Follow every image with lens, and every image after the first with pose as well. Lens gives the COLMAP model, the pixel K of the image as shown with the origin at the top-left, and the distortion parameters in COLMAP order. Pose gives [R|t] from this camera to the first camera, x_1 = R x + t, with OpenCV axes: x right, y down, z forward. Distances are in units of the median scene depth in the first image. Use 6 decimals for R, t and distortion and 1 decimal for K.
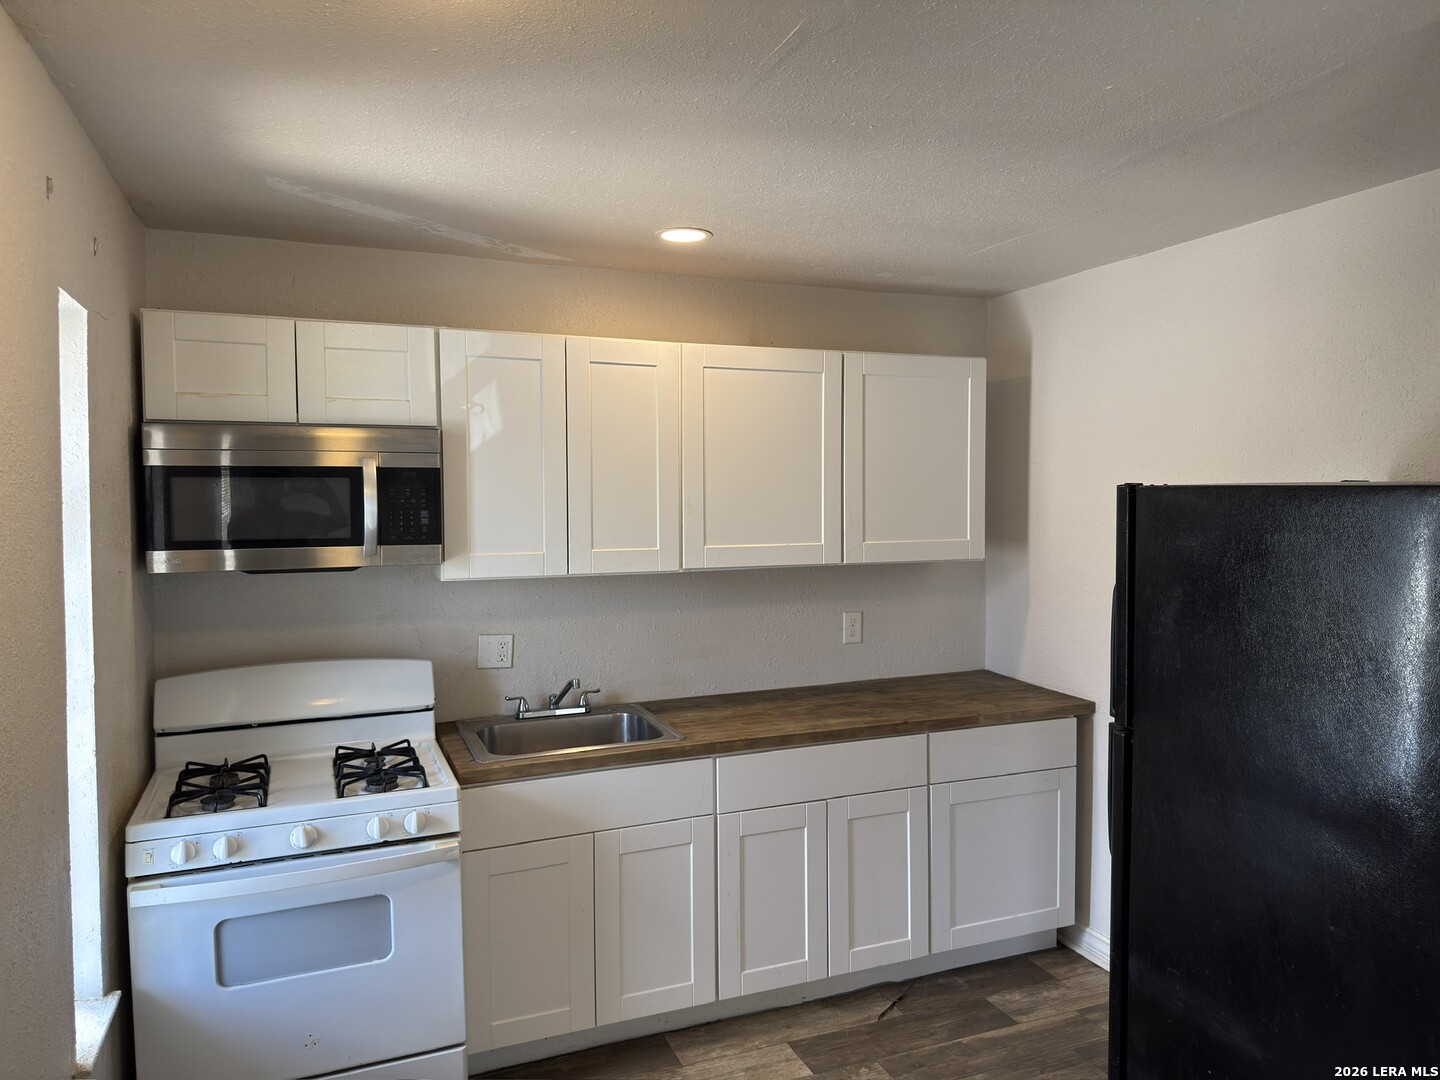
lens RADIAL K [[1022.6, 0, 713.2], [0, 1022.6, 518.3], [0, 0, 1]] dist [0.009149, -0.011540]
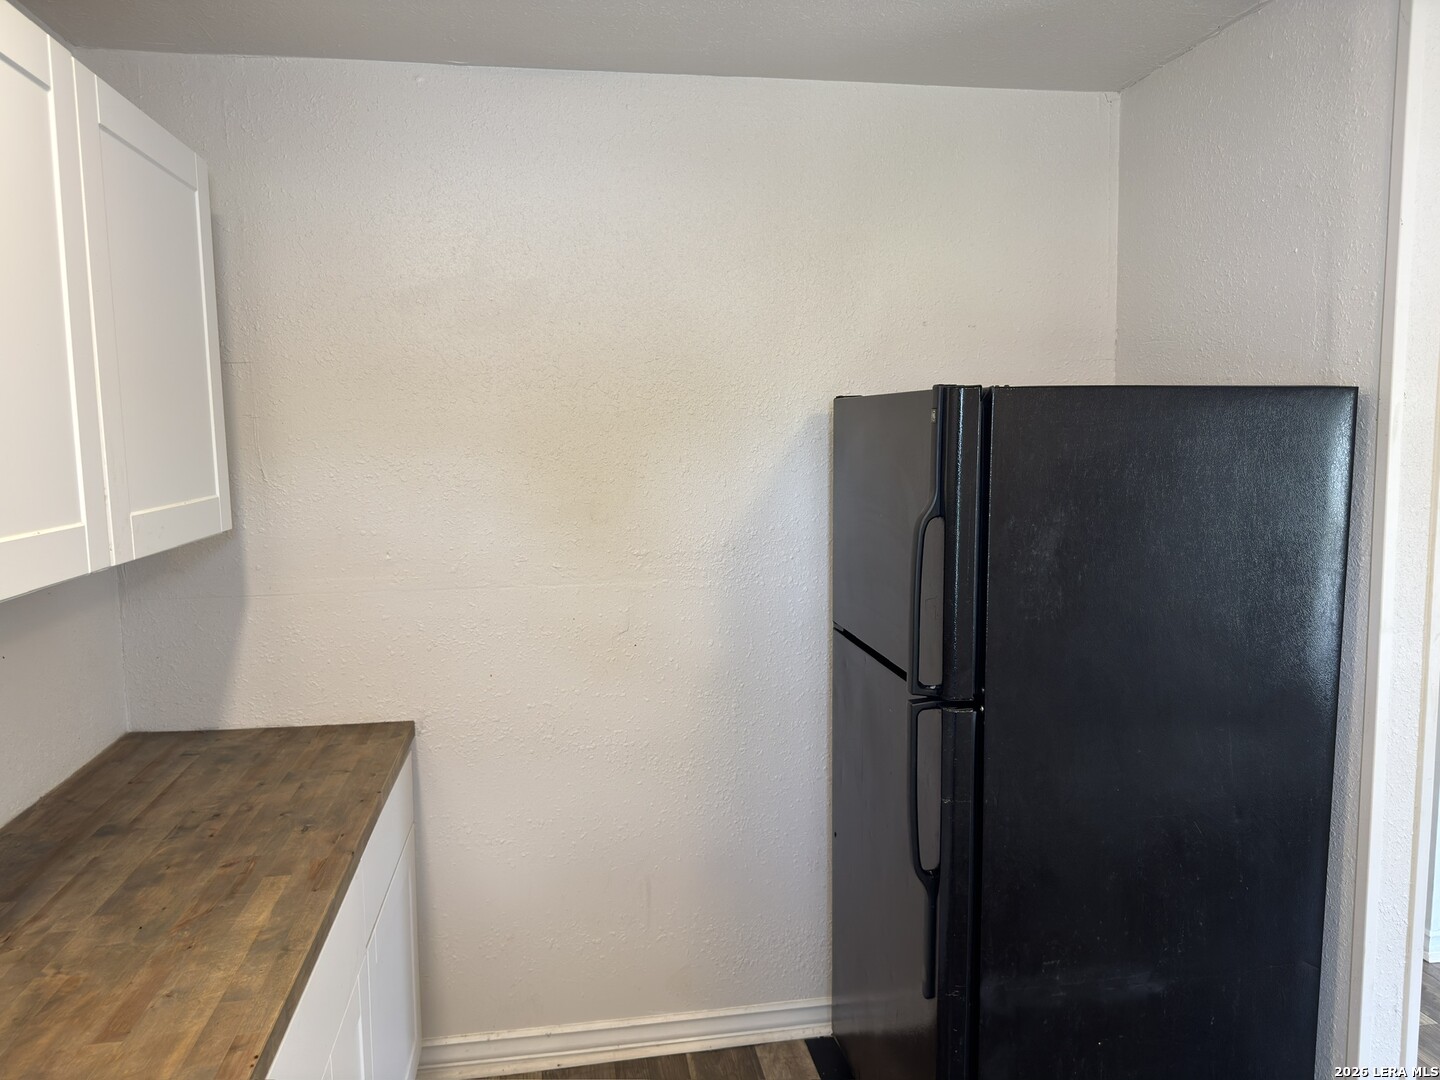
lens RADIAL K [[1022.6, 0, 713.2], [0, 1022.6, 518.3], [0, 0, 1]] dist [0.009149, -0.011540]
pose [[0.216722, -0.098013, 0.971301, -0.462578], [0.035086, 0.995086, 0.092585, -0.014174], [-0.975603, 0.014014, 0.219096, 1.250485]]
